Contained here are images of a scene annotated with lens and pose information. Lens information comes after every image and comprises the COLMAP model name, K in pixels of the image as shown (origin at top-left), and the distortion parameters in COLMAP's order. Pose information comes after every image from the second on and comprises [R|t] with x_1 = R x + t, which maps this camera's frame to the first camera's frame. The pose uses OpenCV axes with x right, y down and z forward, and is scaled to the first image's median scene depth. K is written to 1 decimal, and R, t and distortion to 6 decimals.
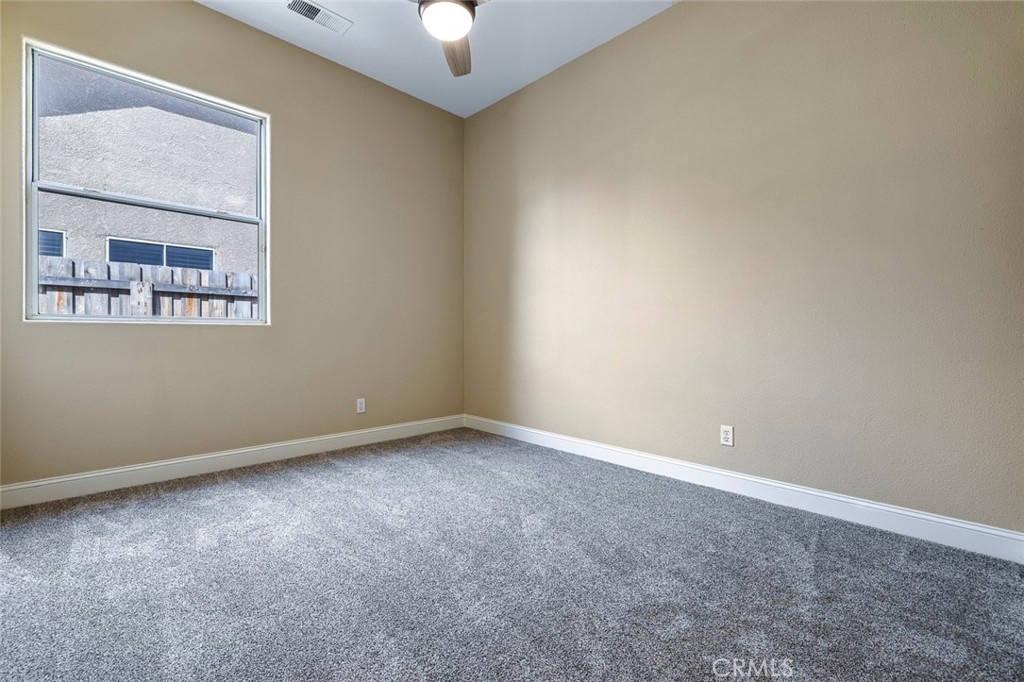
lens RADIAL K [[445.6, 0, 523.9], [0, 445.6, 341.0], [0, 0, 1]] dist [-0.000705, 0.000259]
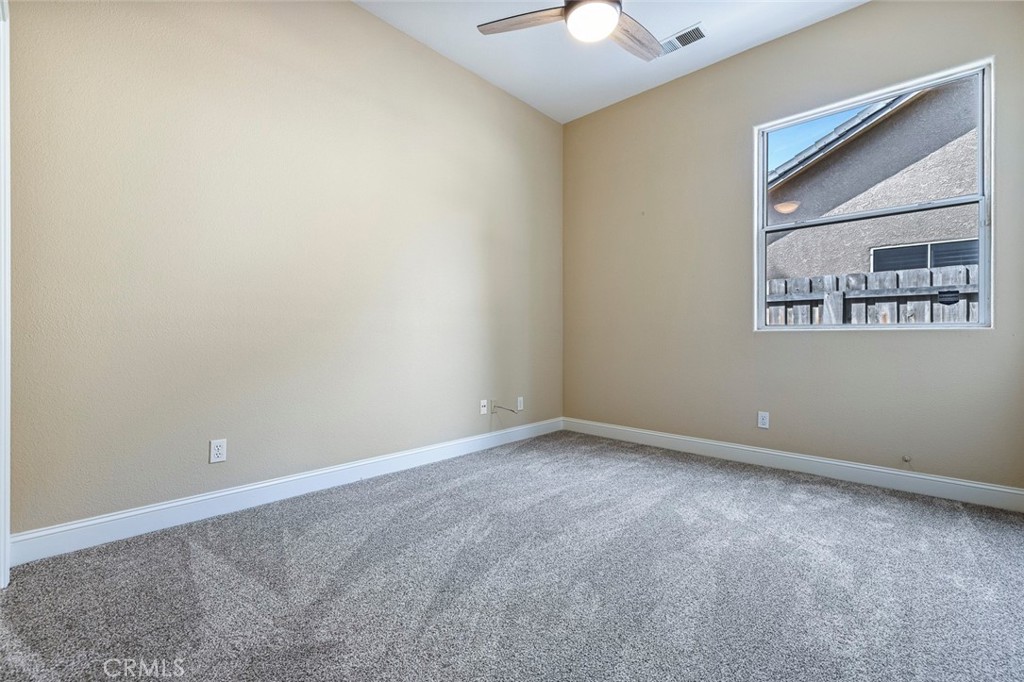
lens RADIAL K [[445.6, 0, 523.9], [0, 445.6, 341.0], [0, 0, 1]] dist [-0.000705, 0.000259]
pose [[0.055009, 0.004146, -0.998477, 0.177516], [-0.017510, 0.999842, 0.003187, -0.002081], [0.998332, 0.017308, 0.055073, 0.173022]]
